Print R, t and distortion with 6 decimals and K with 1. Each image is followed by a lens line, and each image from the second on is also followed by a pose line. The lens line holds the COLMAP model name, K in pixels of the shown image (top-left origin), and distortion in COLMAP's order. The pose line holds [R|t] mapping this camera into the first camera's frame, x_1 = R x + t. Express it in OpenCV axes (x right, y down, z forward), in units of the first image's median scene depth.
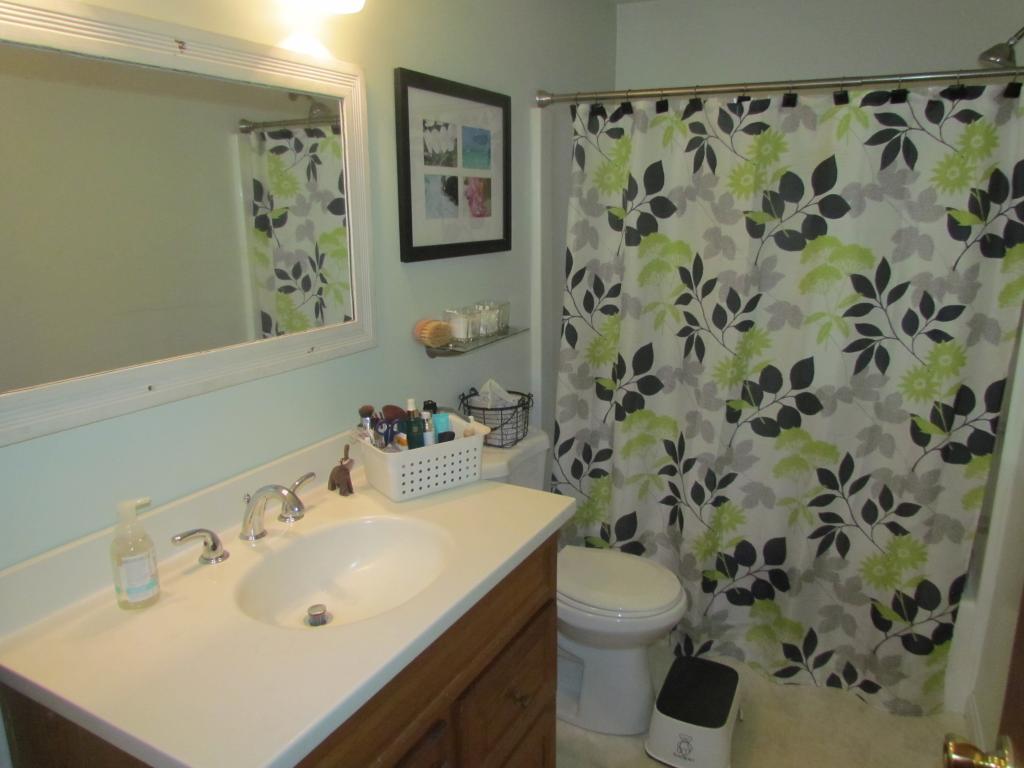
lens RADIAL K [[723.2, 0, 512.4], [0, 723.2, 382.4], [0, 0, 1]] dist [-0.037209, 0.020228]
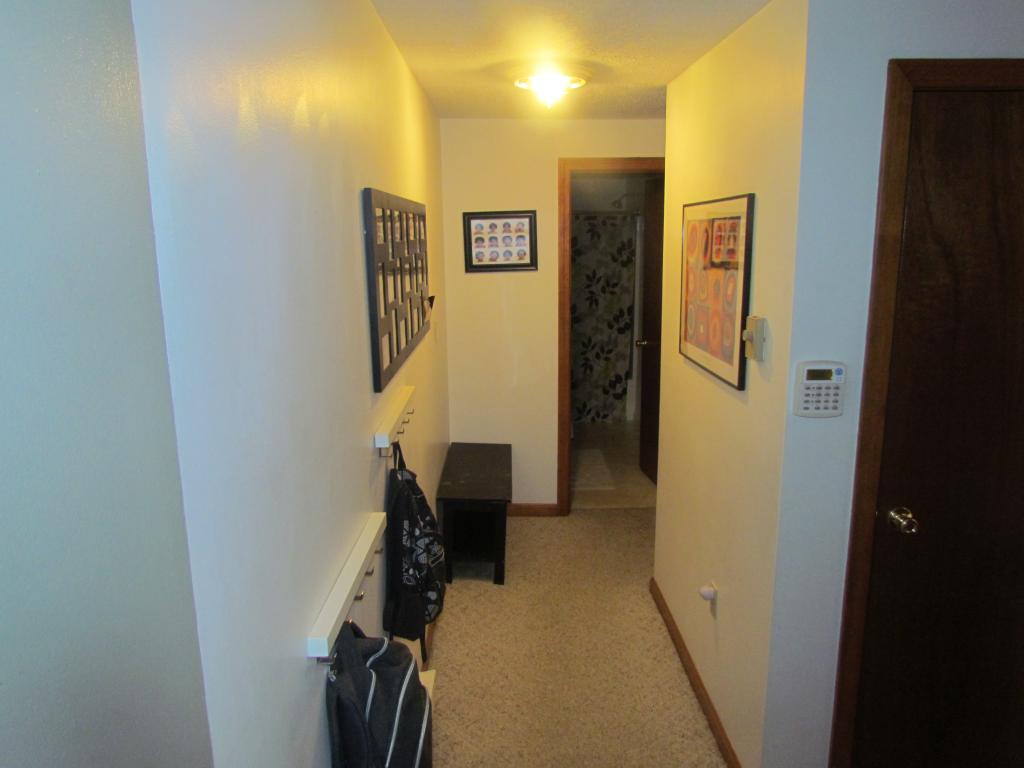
lens RADIAL K [[723.2, 0, 511.7], [0, 723.2, 384.9], [0, 0, 1]] dist [-0.037209, 0.020228]
pose [[0.875792, -0.093860, 0.473474, -1.277442], [0.117391, 0.992878, -0.020314, 0.334539], [-0.468196, 0.073372, 0.880573, -1.492834]]
